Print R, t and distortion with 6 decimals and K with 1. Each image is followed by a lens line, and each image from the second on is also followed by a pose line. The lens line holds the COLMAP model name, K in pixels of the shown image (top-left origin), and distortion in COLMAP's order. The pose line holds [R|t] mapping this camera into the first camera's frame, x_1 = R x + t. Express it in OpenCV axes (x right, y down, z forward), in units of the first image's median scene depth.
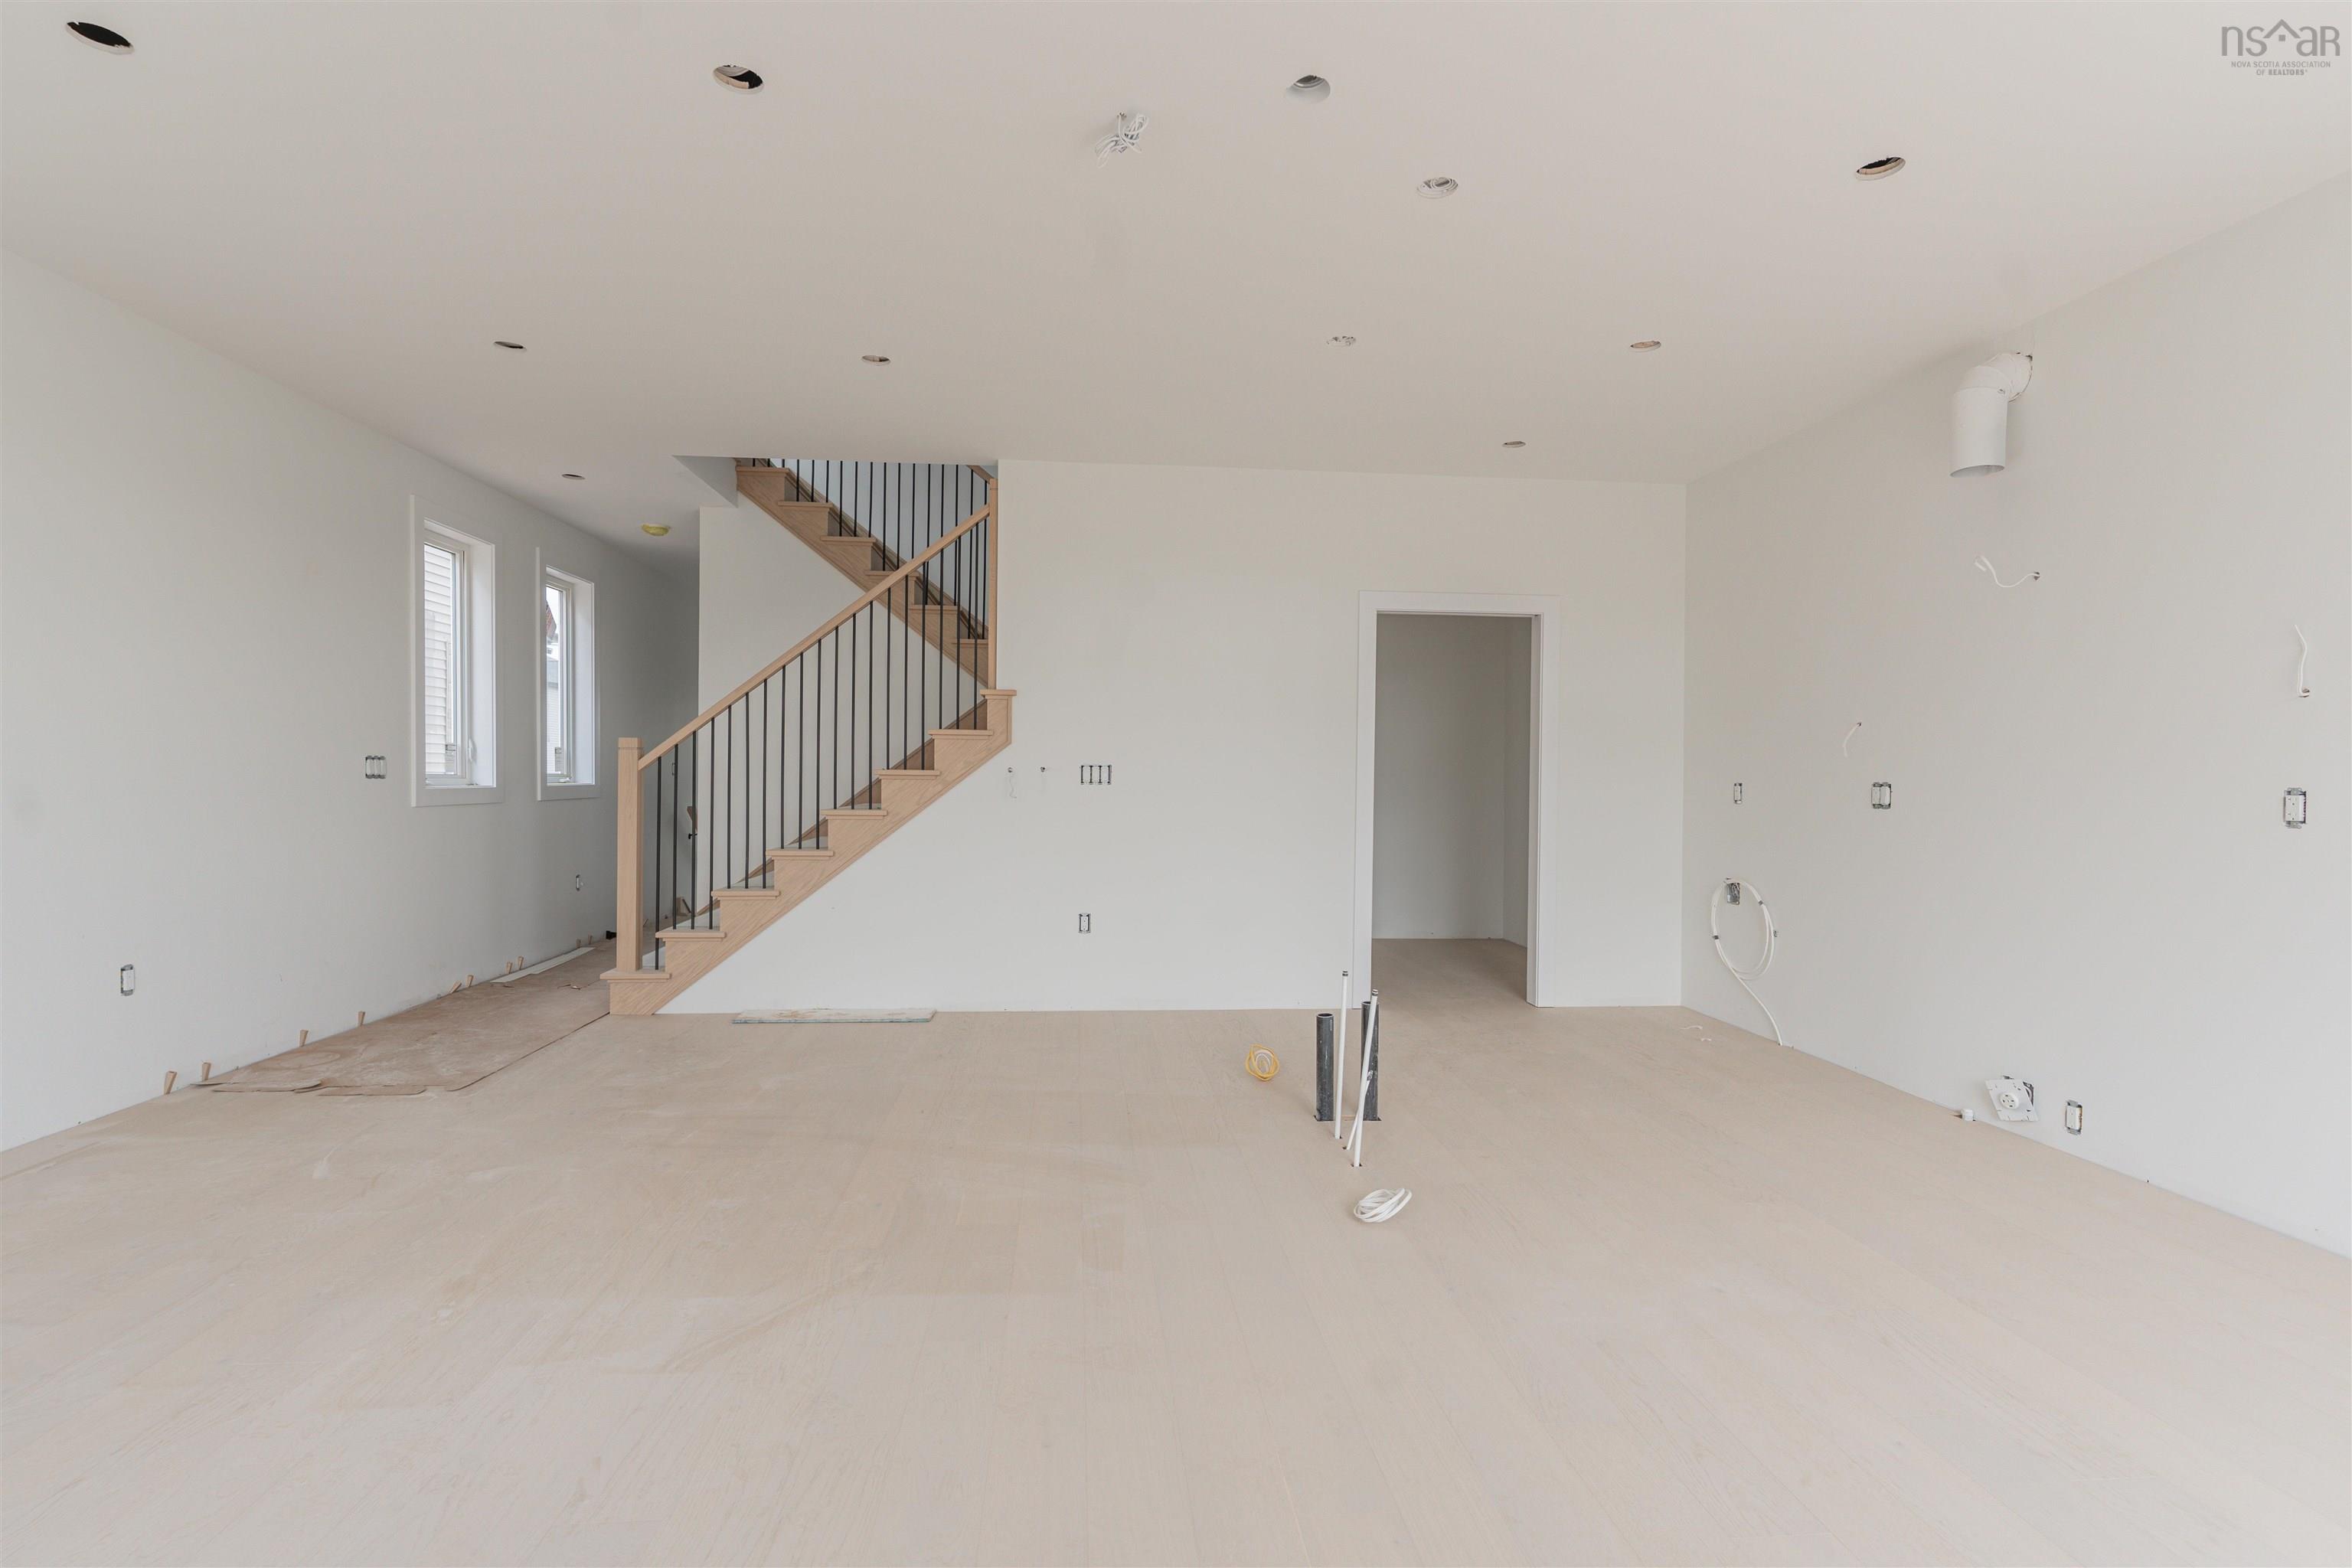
lens RADIAL K [[1084.0, 0, 1176.0], [0, 1084.0, 784.0], [0, 0, 1]] dist [0.003403, 0.000312]
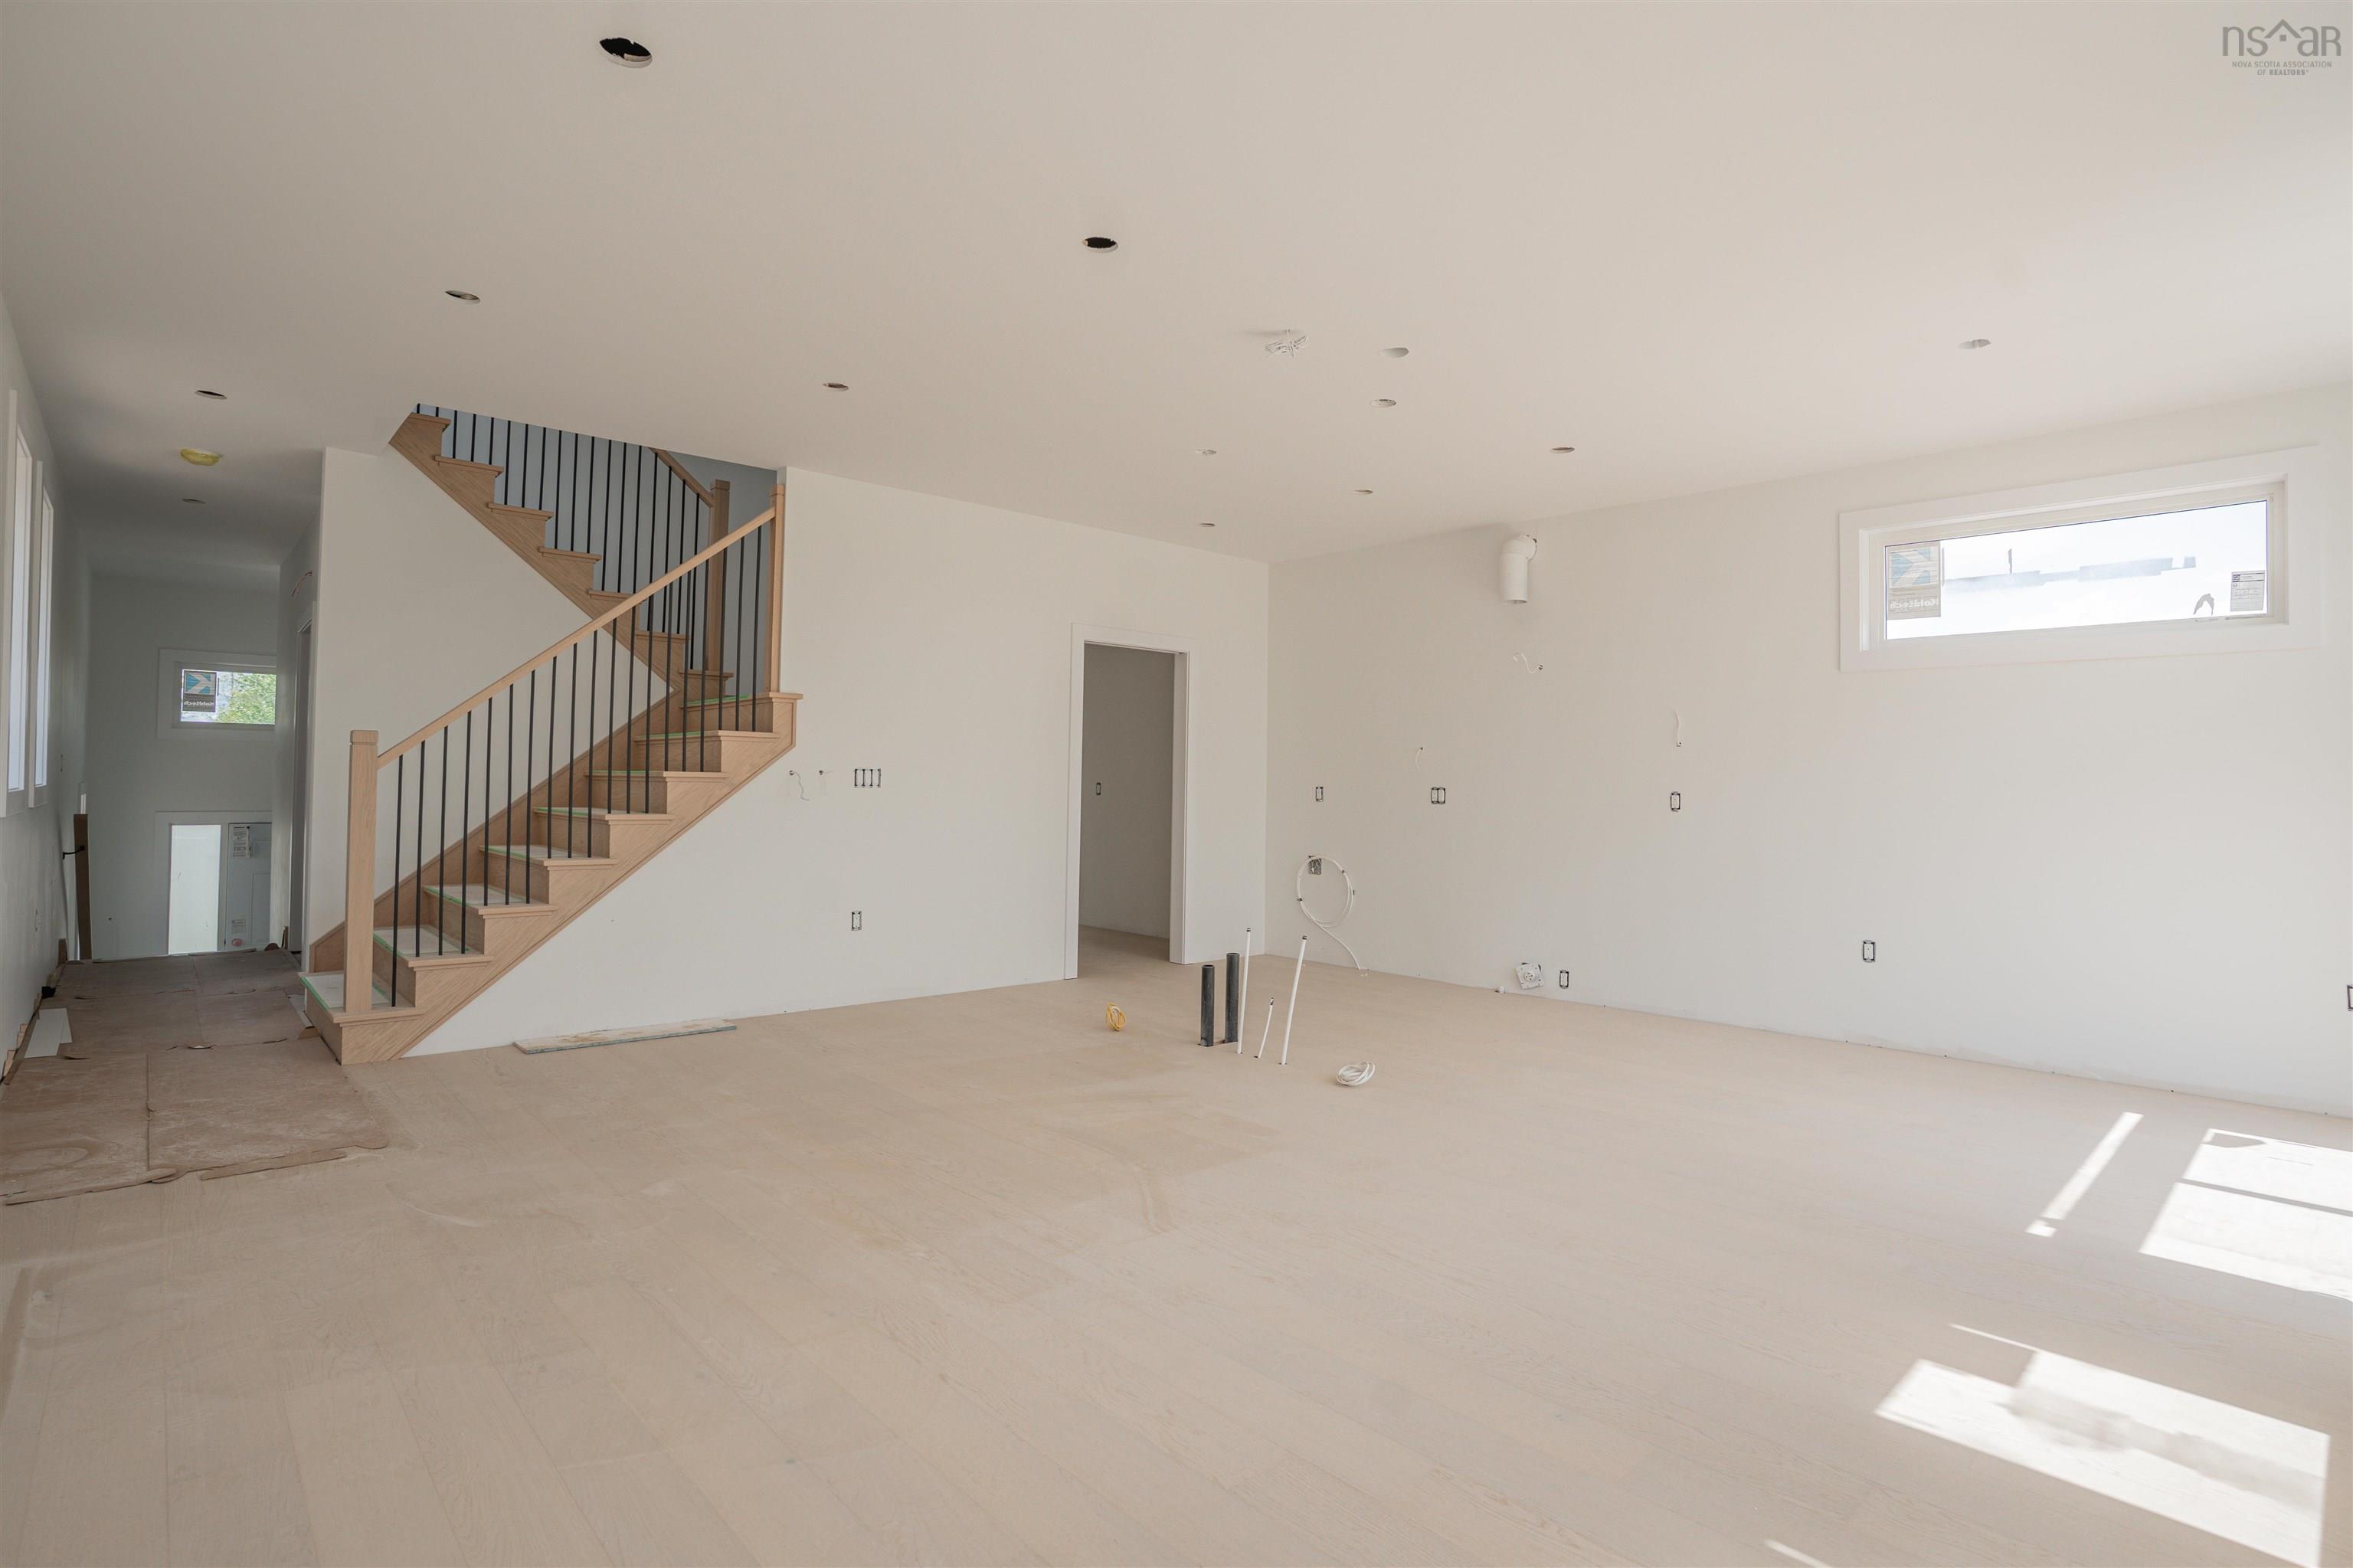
lens RADIAL K [[1144.1, 0, 1136.6], [0, 1144.1, 765.8], [0, 0, 1]] dist [-0.075053, 0.035971]
pose [[0.804914, 0.012077, 0.593268, -0.523918], [-0.002441, 0.999852, -0.017041, -0.002478], [-0.593386, 0.012268, 0.804825, -0.039373]]
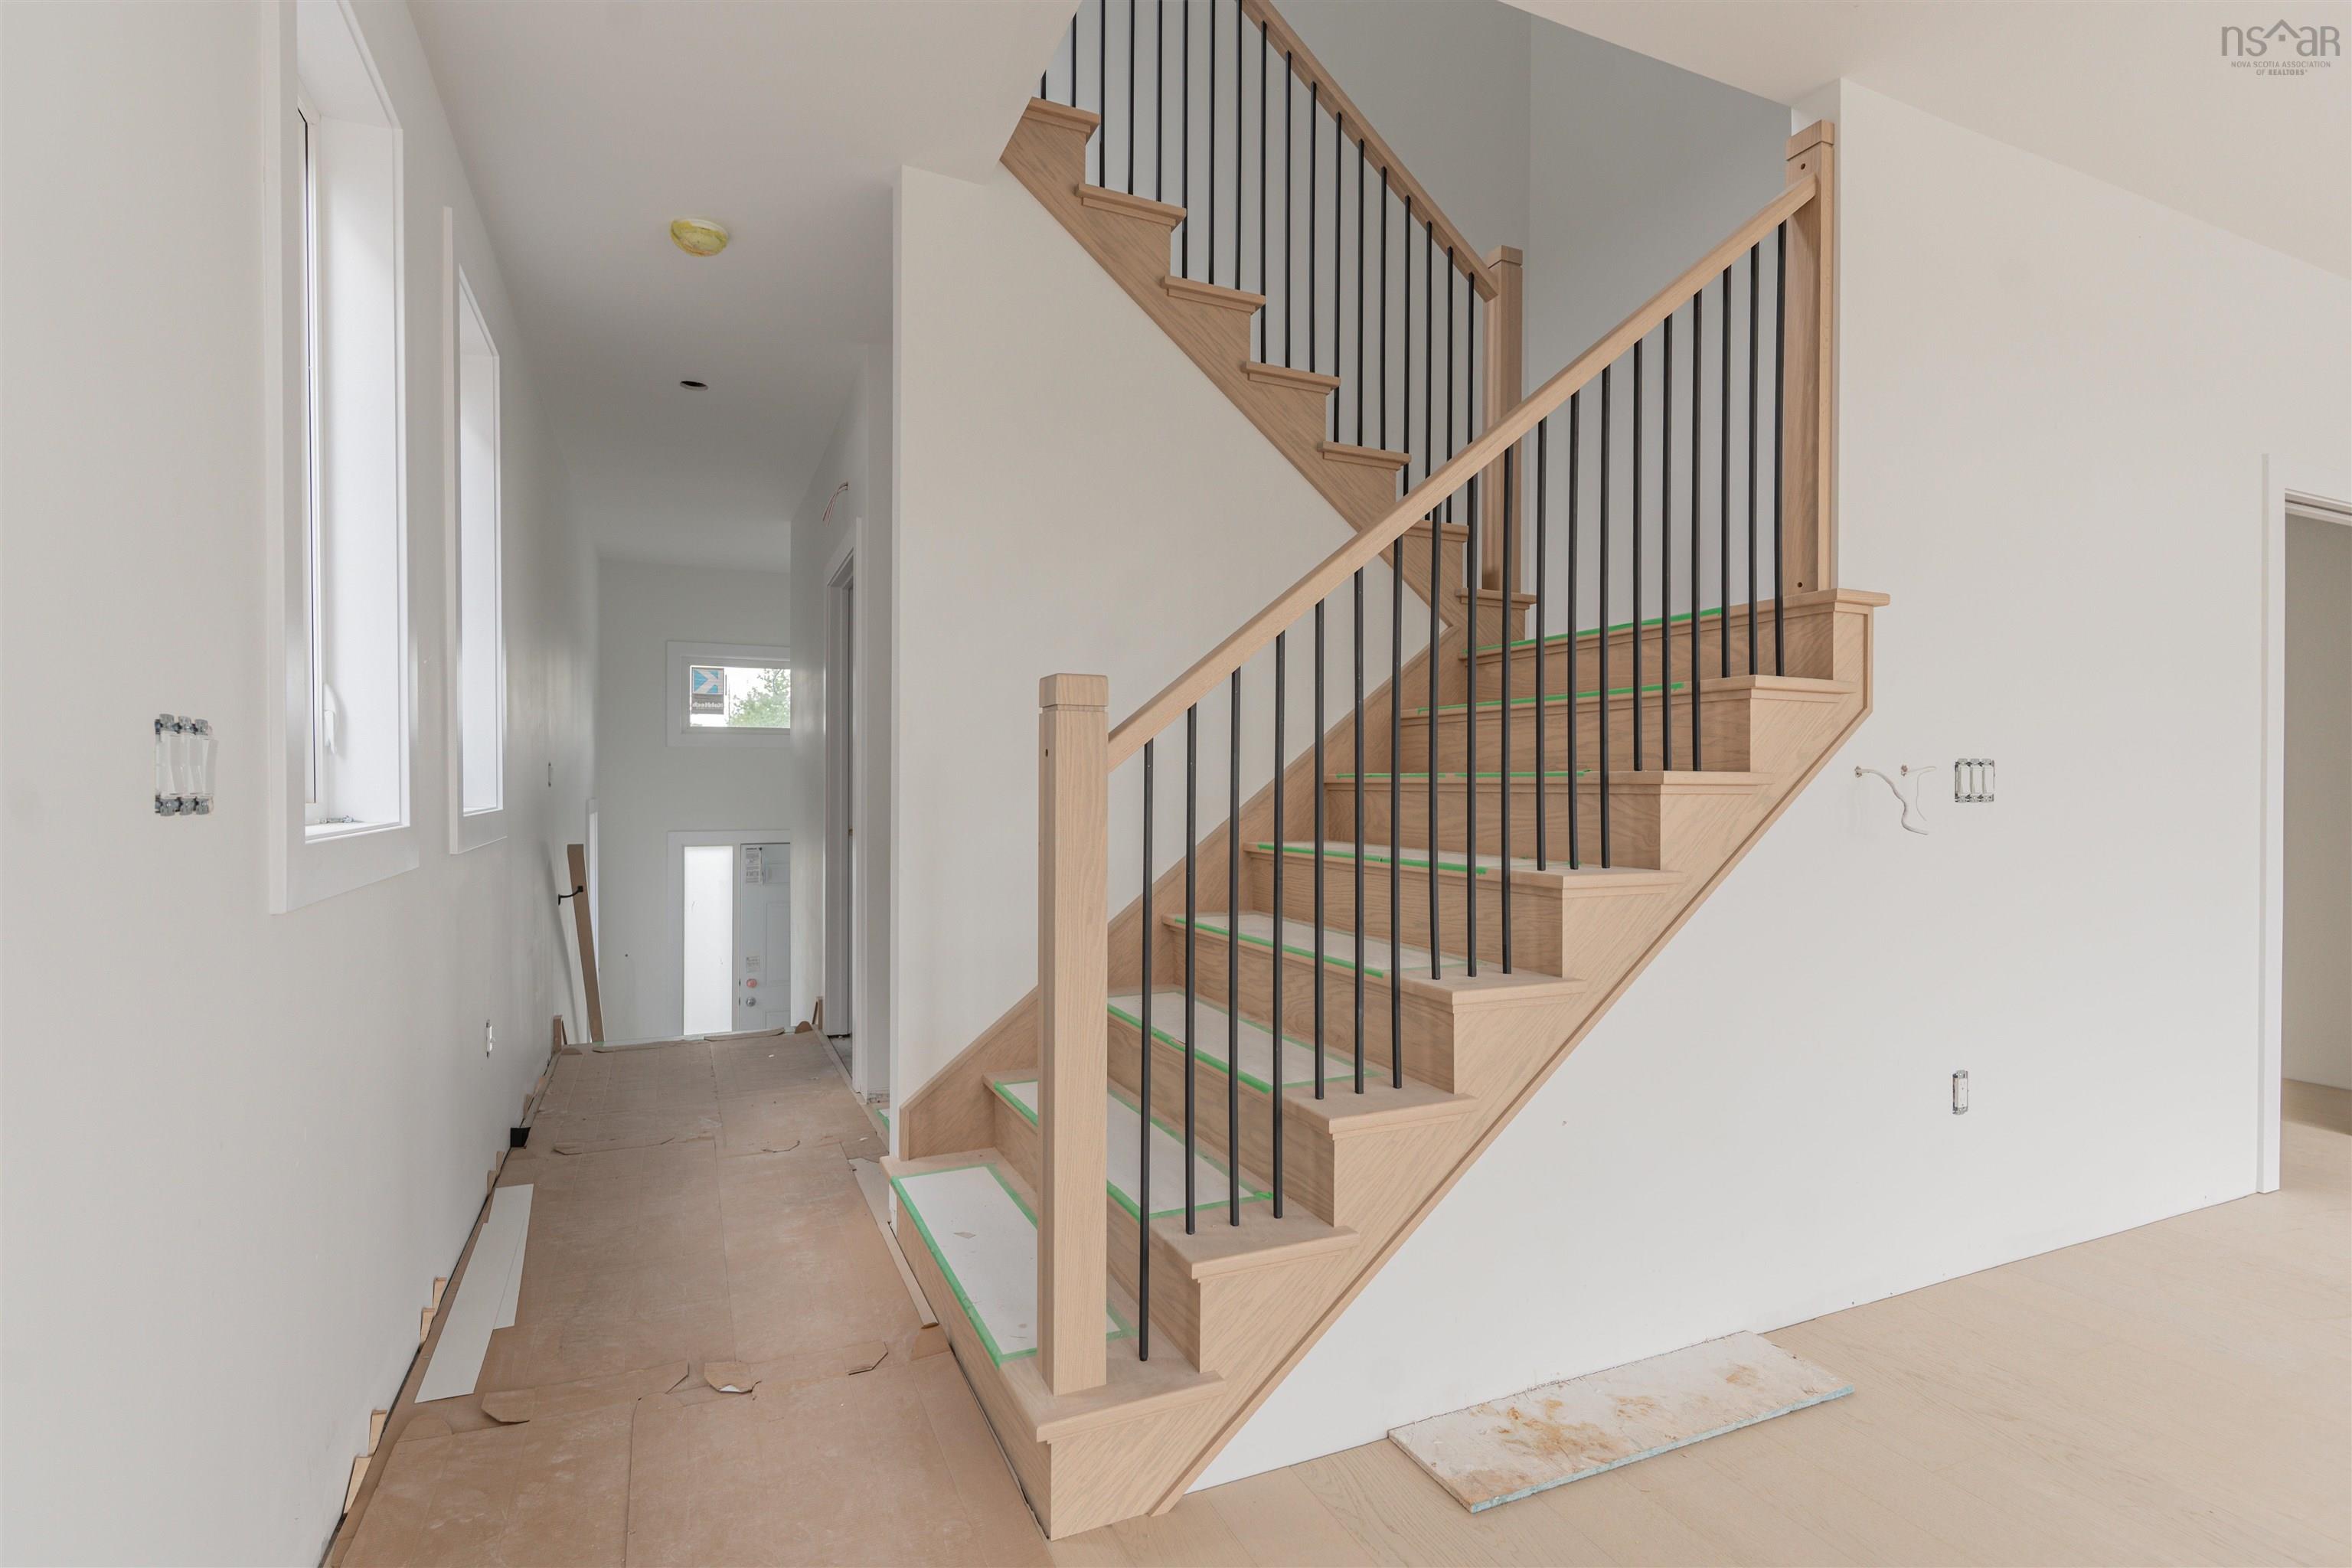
lens RADIAL K [[1108.4, 0, 1173.8], [0, 1108.4, 783.9], [0, 0, 1]] dist [0.000121, 0.000841]
pose [[0.945945, -0.007064, 0.324250, -0.576584], [0.008750, 0.999955, -0.003744, -0.008358], [-0.324209, 0.006379, 0.945964, 0.658494]]
